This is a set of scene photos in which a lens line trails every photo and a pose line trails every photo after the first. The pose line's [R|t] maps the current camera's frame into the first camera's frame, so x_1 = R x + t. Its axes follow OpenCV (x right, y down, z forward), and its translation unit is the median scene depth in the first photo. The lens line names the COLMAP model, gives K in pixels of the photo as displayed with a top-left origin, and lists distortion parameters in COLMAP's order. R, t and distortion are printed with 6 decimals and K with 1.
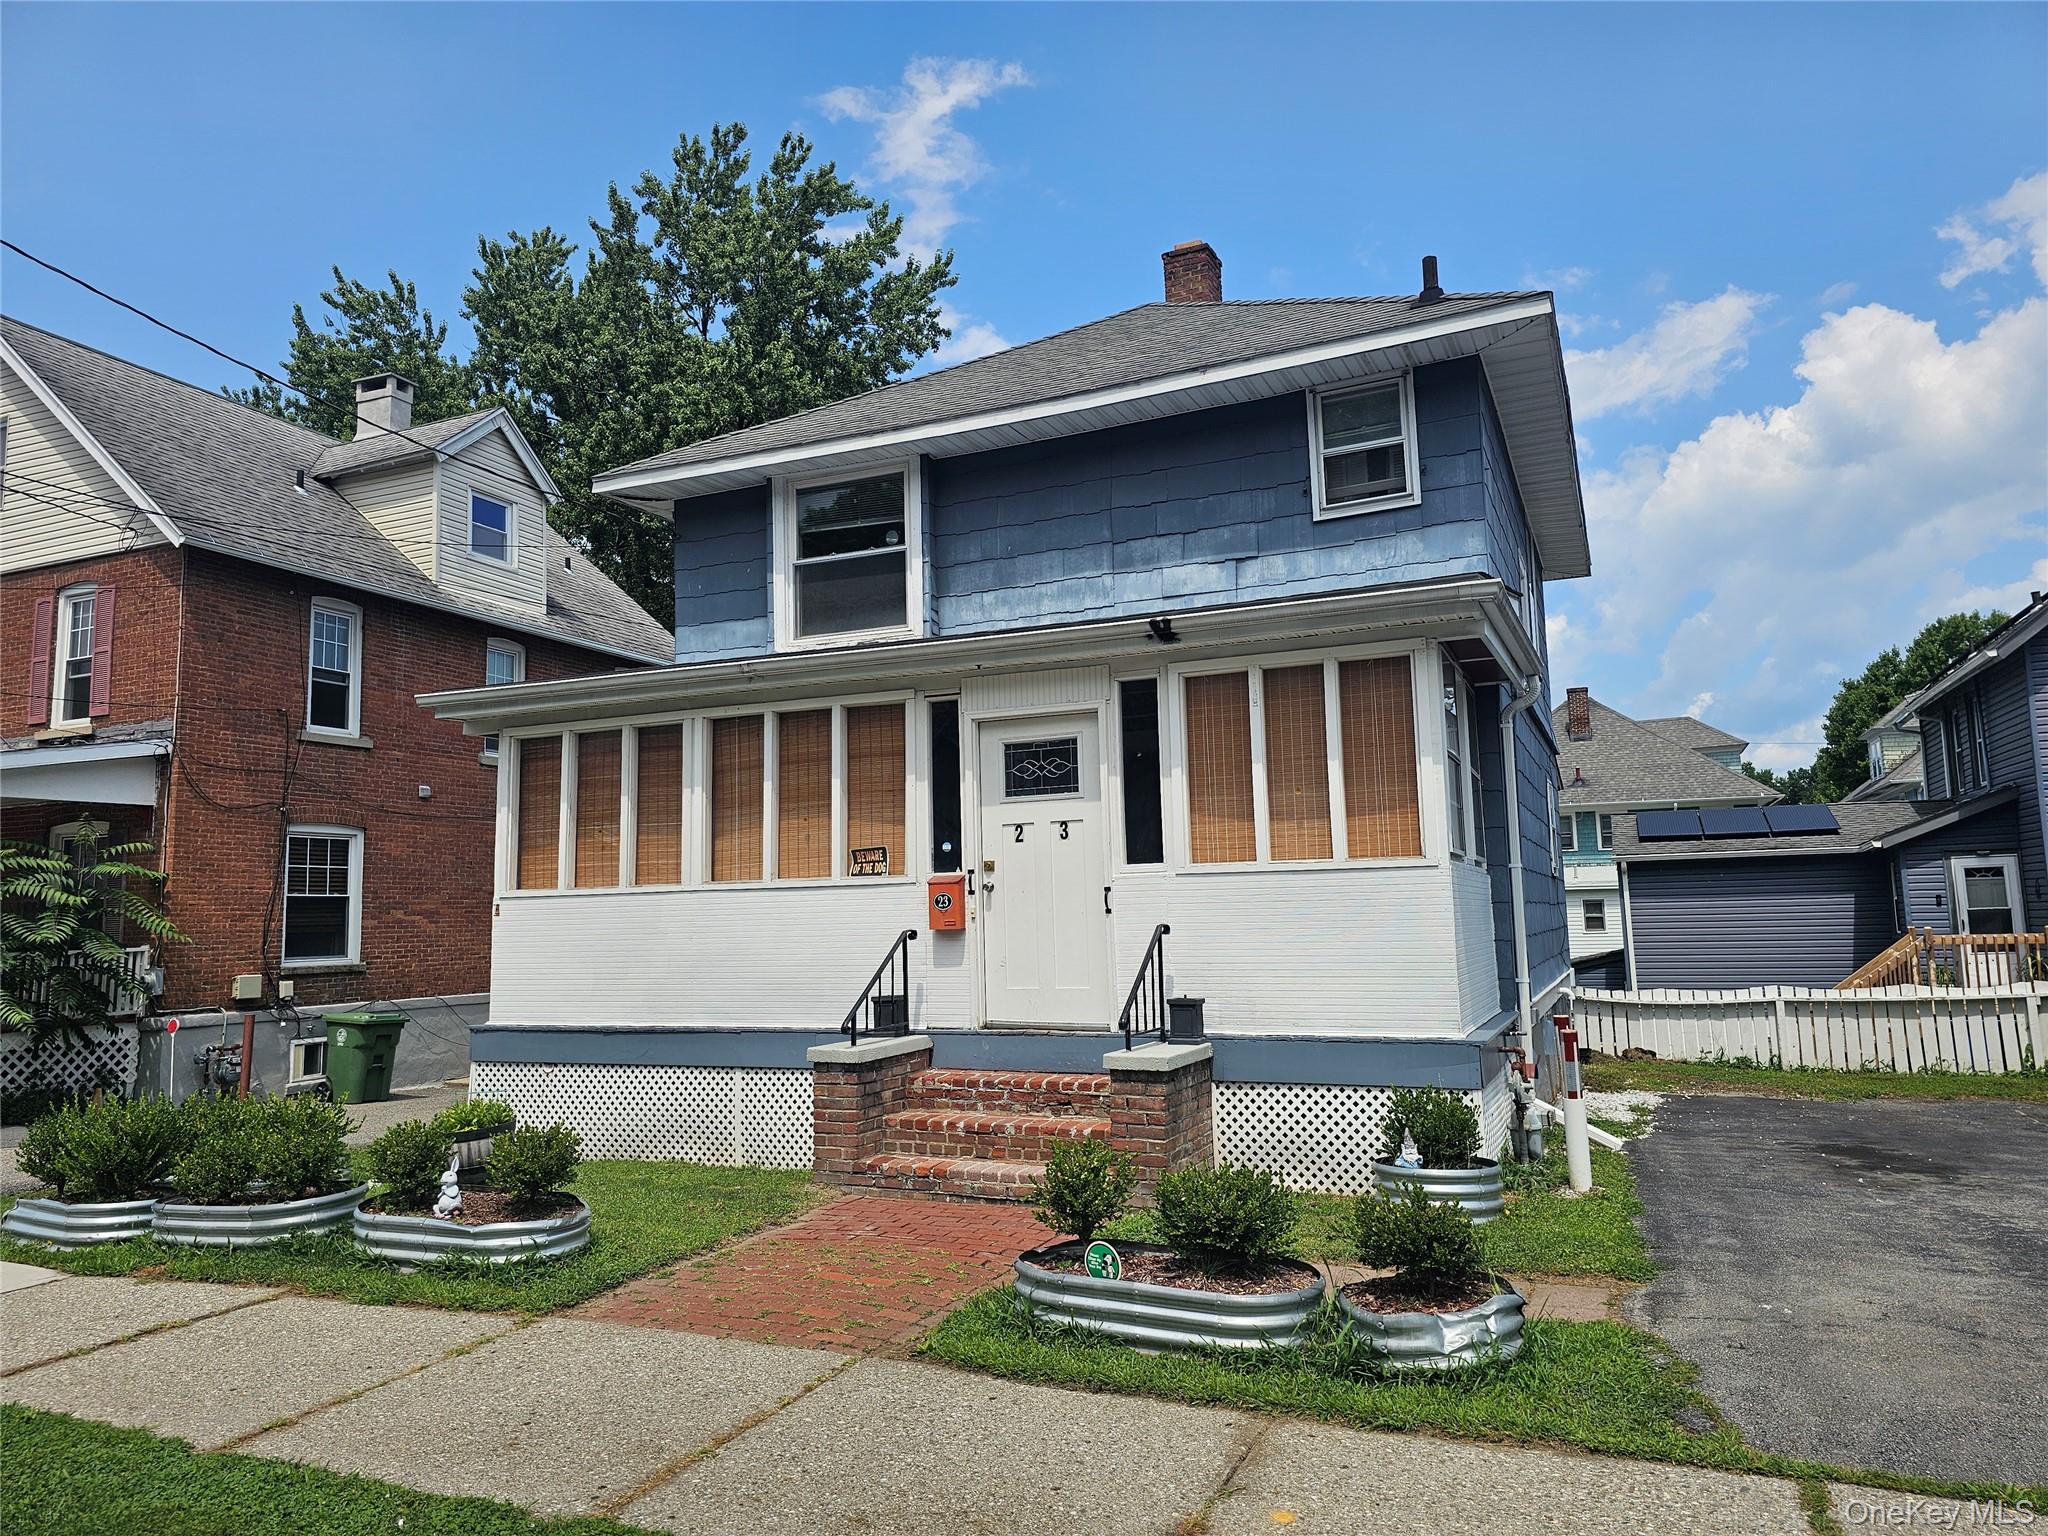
lens RADIAL K [[1349.6, 0, 1027.7], [0, 1349.6, 772.9], [0, 0, 1]] dist [0.036567, -0.019702]
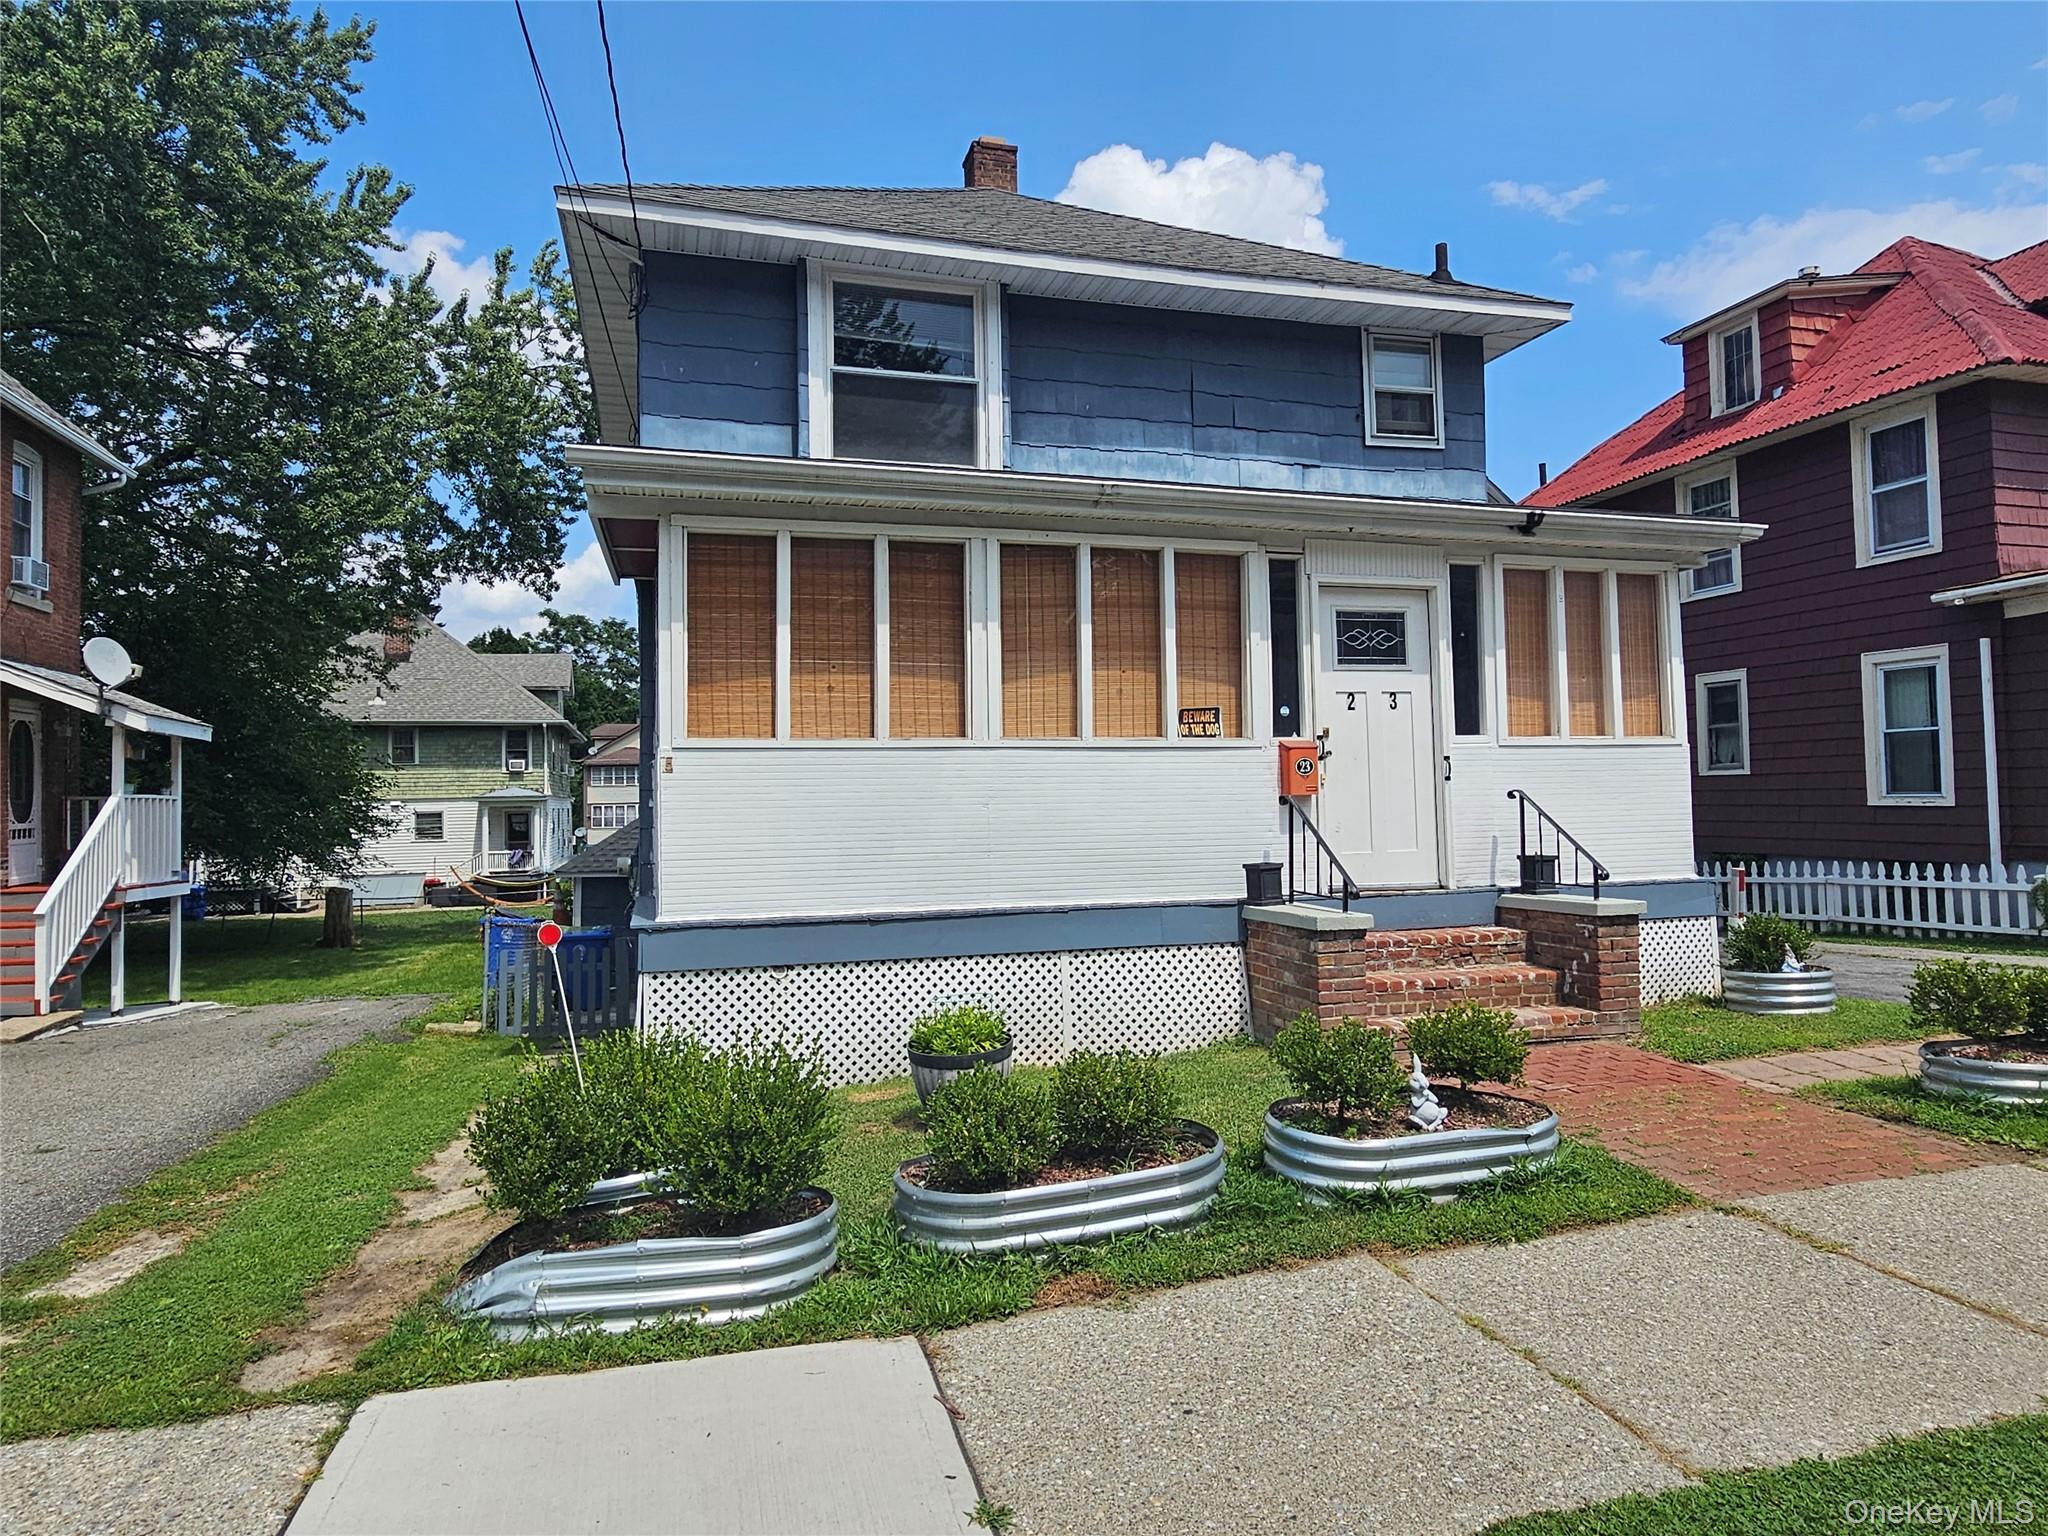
lens RADIAL K [[1226.4, 0, 1028.8], [0, 1226.4, 755.1], [0, 0, 1]] dist [-0.019655, 0.003599]
pose [[0.764976, 0.032268, 0.643249, -0.659800], [-0.069678, 0.997029, 0.032849, 0.060670], [-0.640278, -0.069949, 0.764952, 0.377247]]
